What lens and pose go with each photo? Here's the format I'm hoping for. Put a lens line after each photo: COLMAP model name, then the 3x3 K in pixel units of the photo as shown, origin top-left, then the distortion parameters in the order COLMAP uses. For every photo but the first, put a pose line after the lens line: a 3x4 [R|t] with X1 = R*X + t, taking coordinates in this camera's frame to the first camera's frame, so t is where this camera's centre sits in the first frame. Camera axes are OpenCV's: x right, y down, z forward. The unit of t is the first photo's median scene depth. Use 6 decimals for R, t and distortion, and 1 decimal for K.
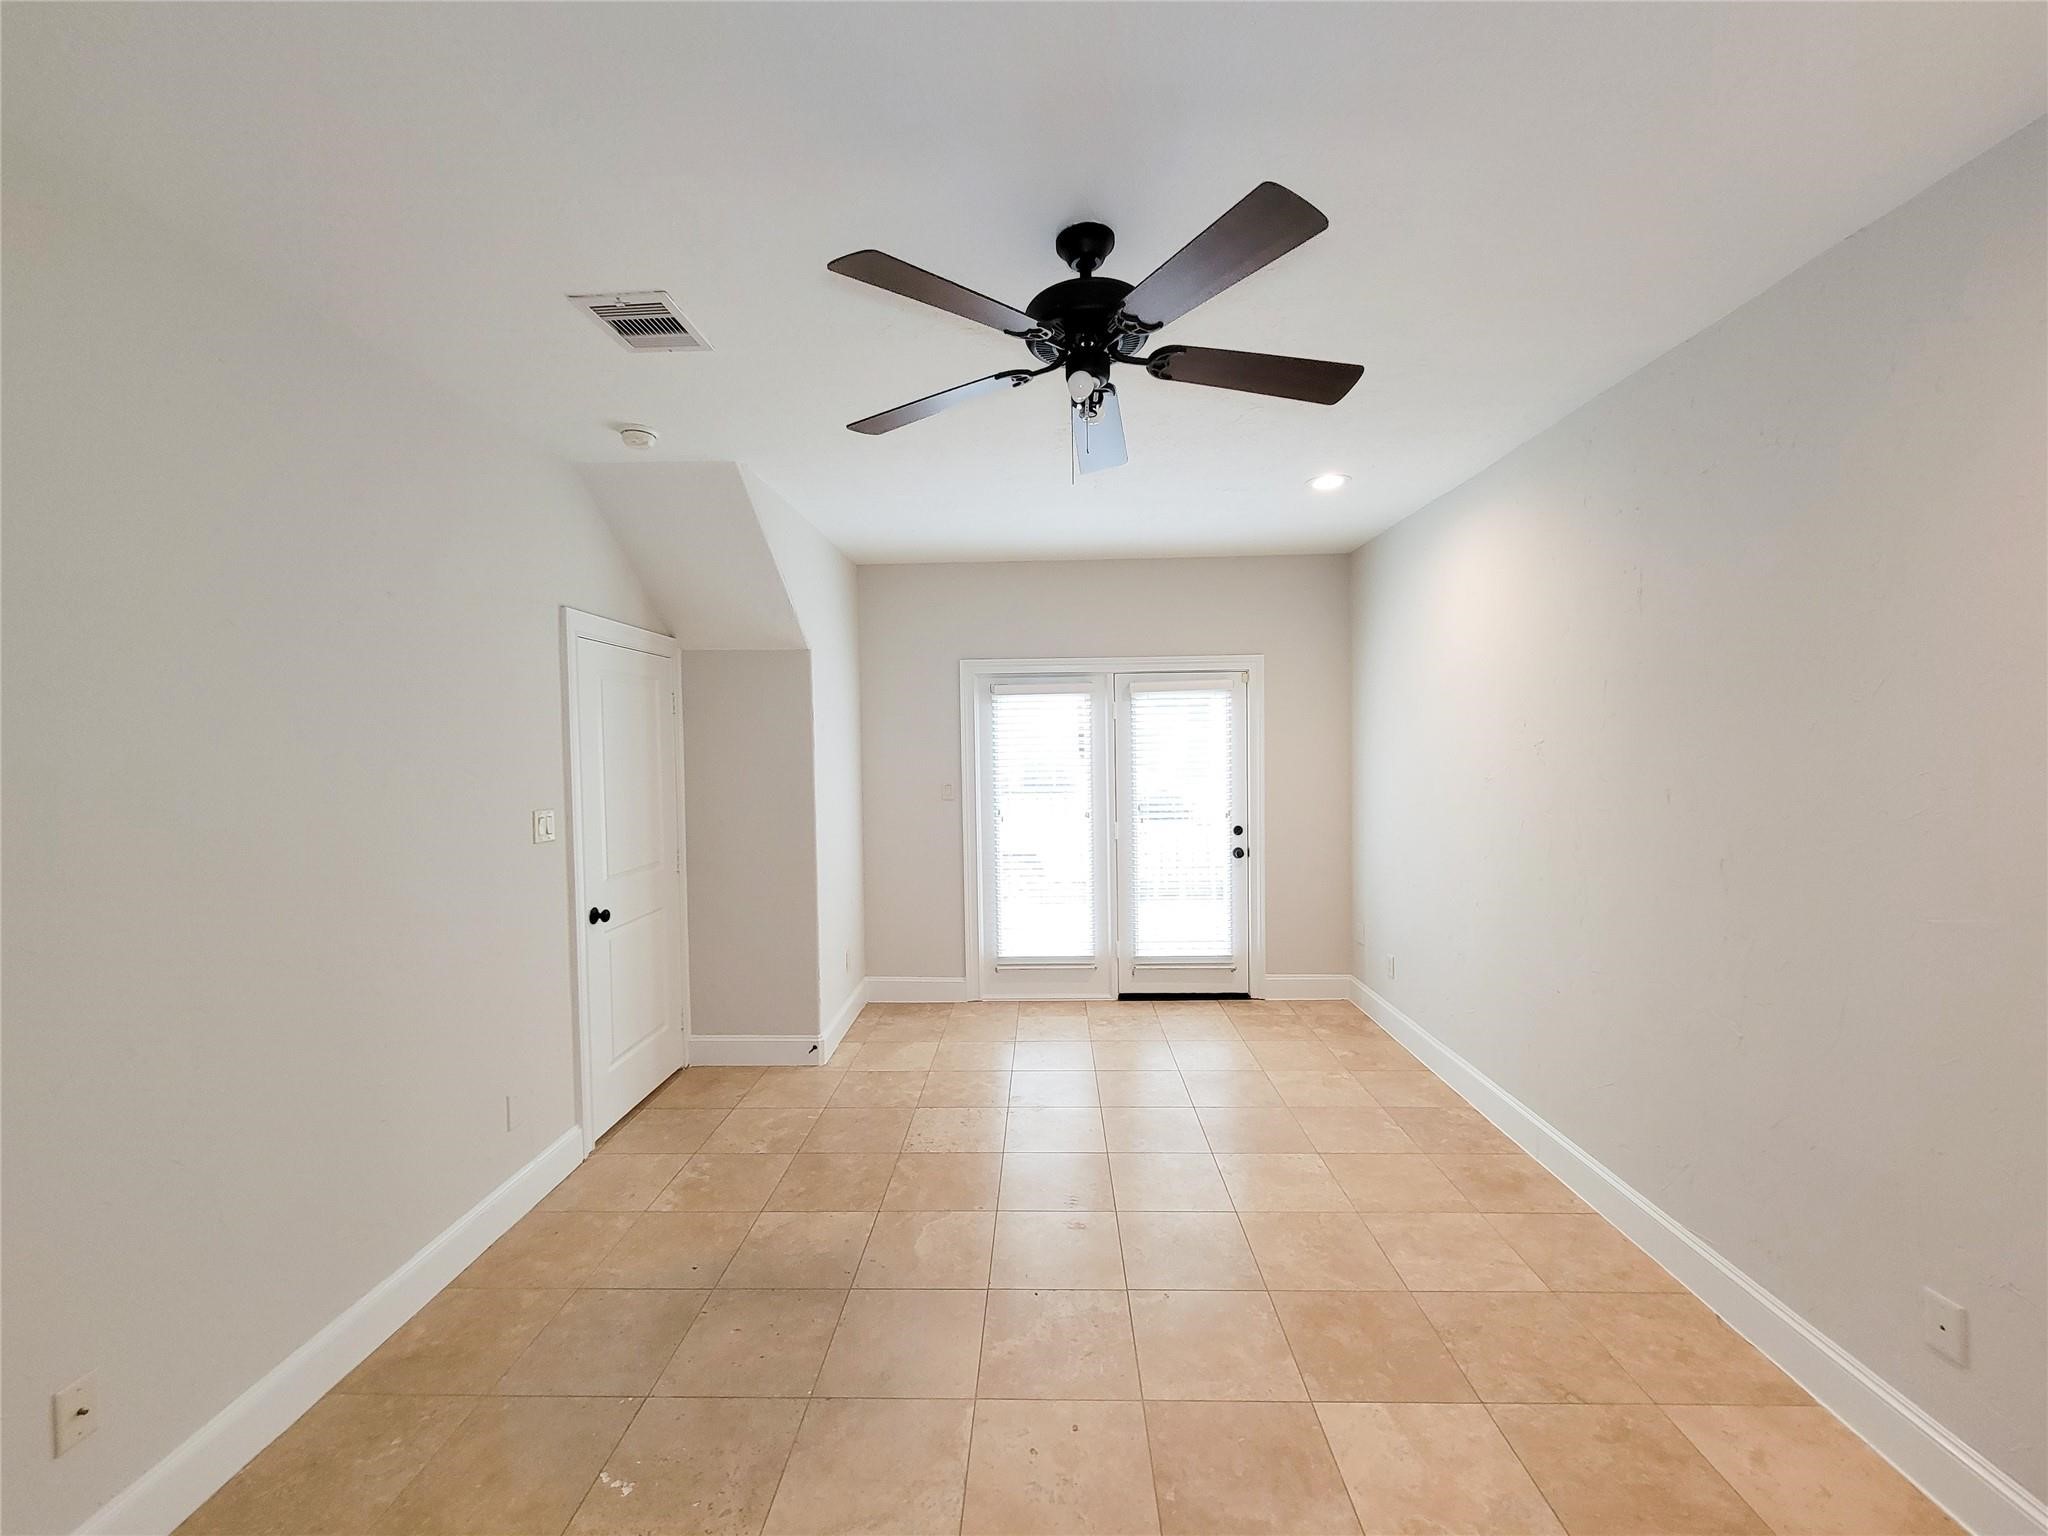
lens RADIAL K [[840.9, 0, 1021.3], [0, 840.9, 784.2], [0, 0, 1]] dist [0.008433, -0.003877]
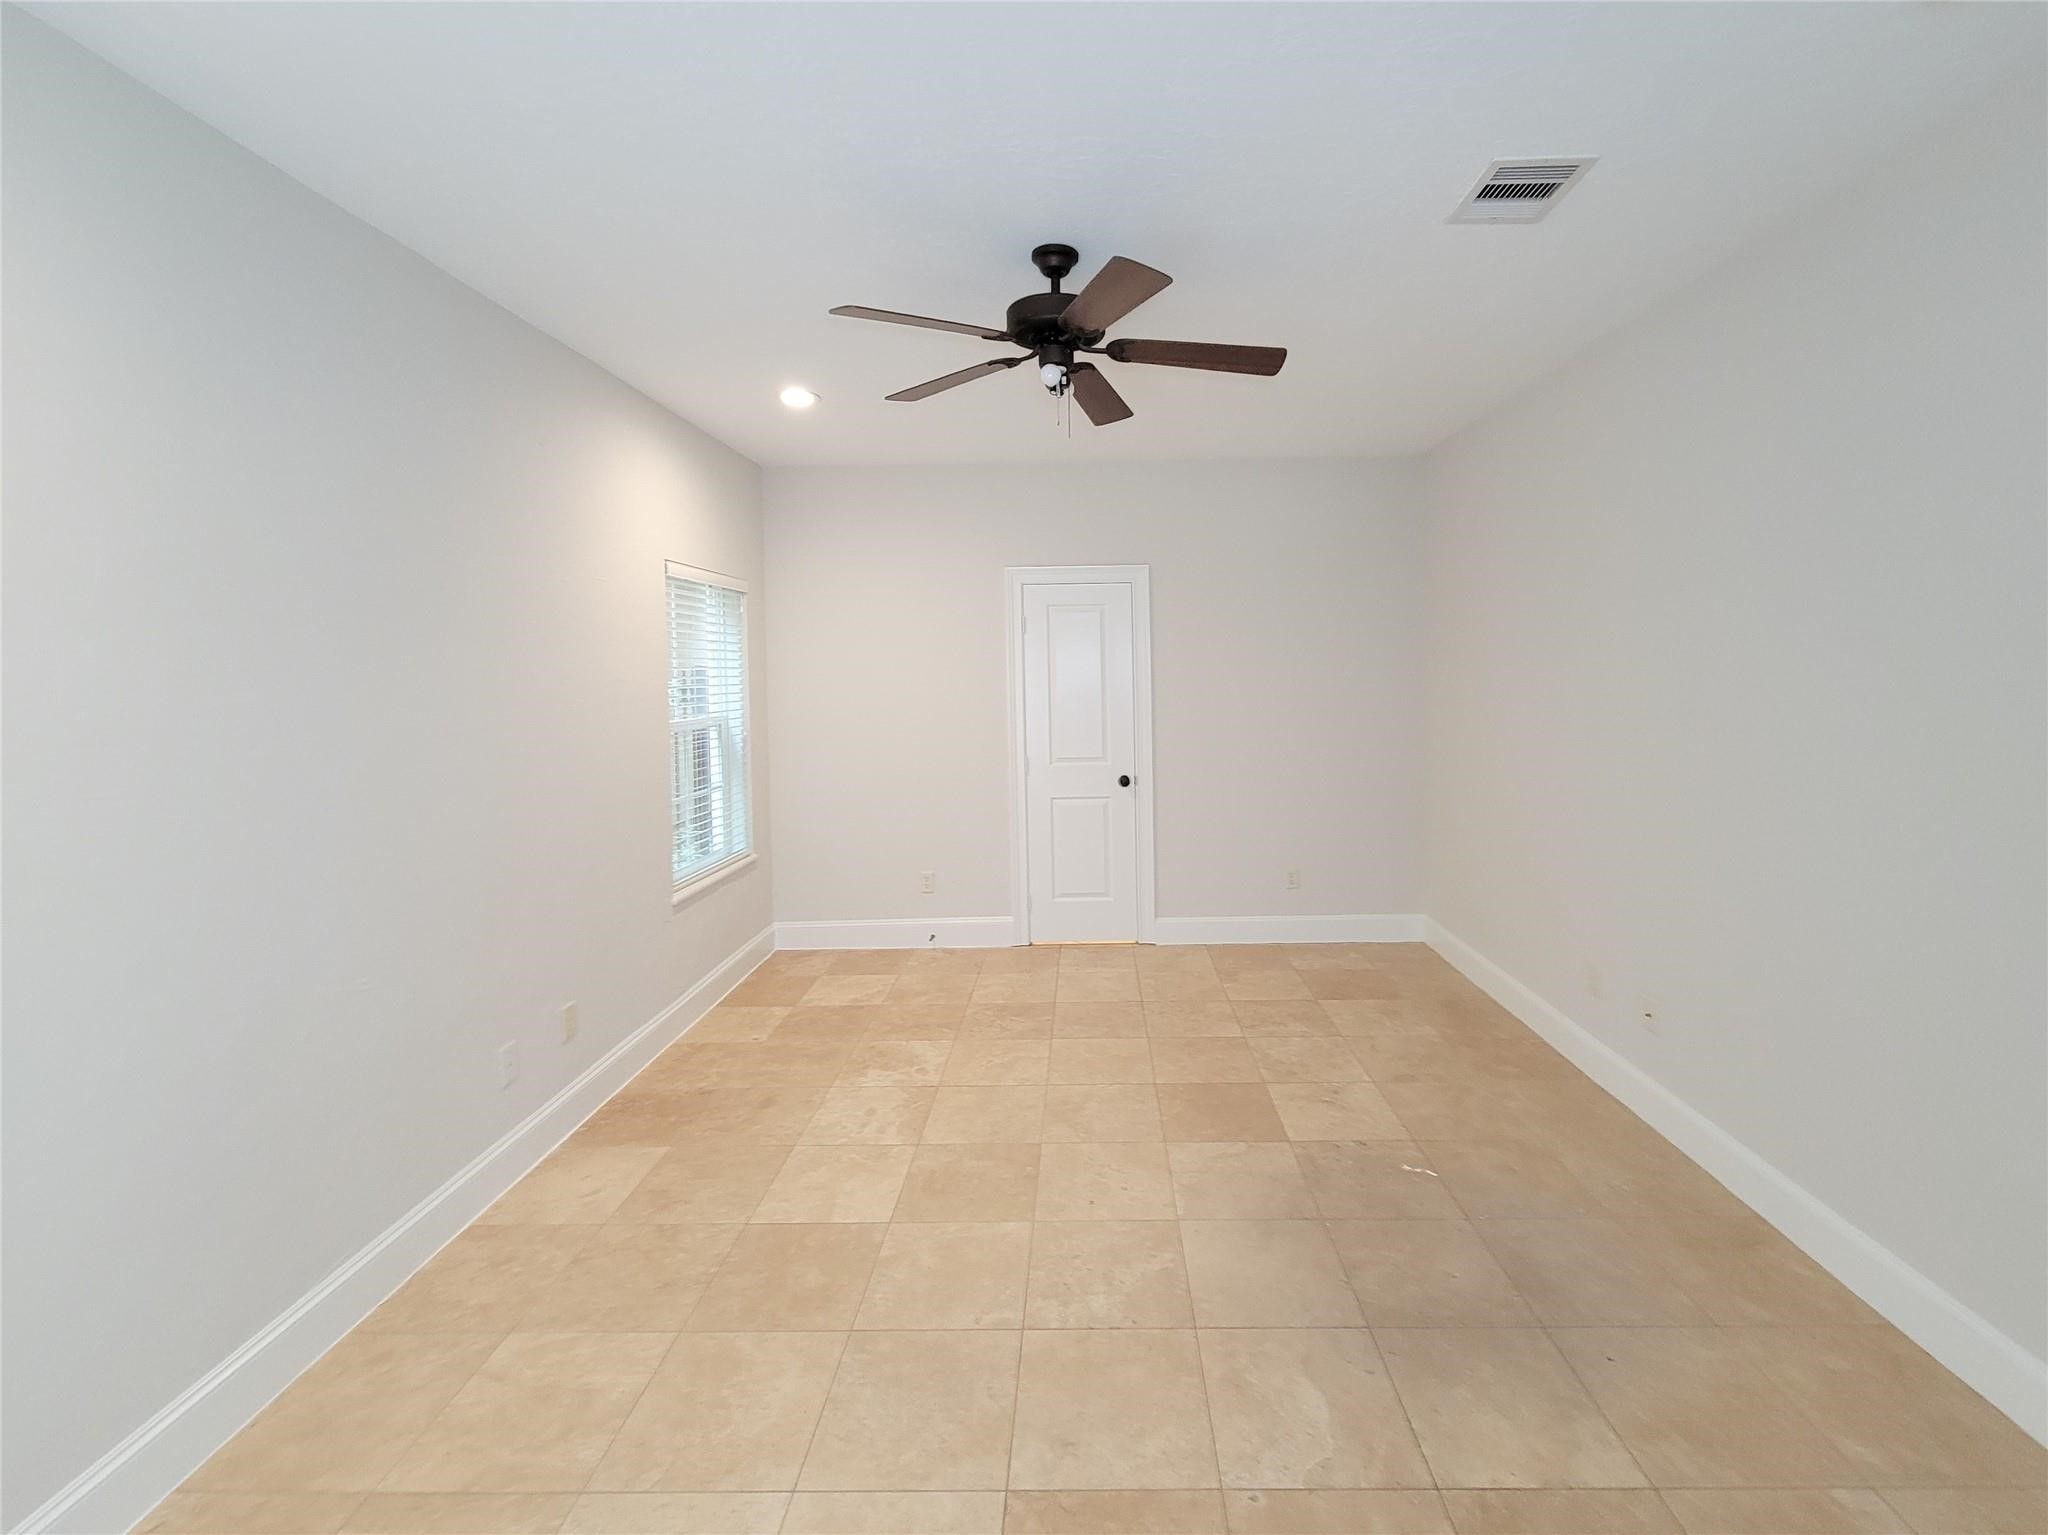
lens RADIAL K [[840.9, 0, 1021.3], [0, 840.9, 783.7], [0, 0, 1]] dist [0.008433, -0.003877]
pose [[-0.998471, 0.022160, 0.050644, 0.076981], [0.031150, 0.982376, 0.184302, -0.068967], [-0.045667, 0.185598, -0.981564, 1.775187]]
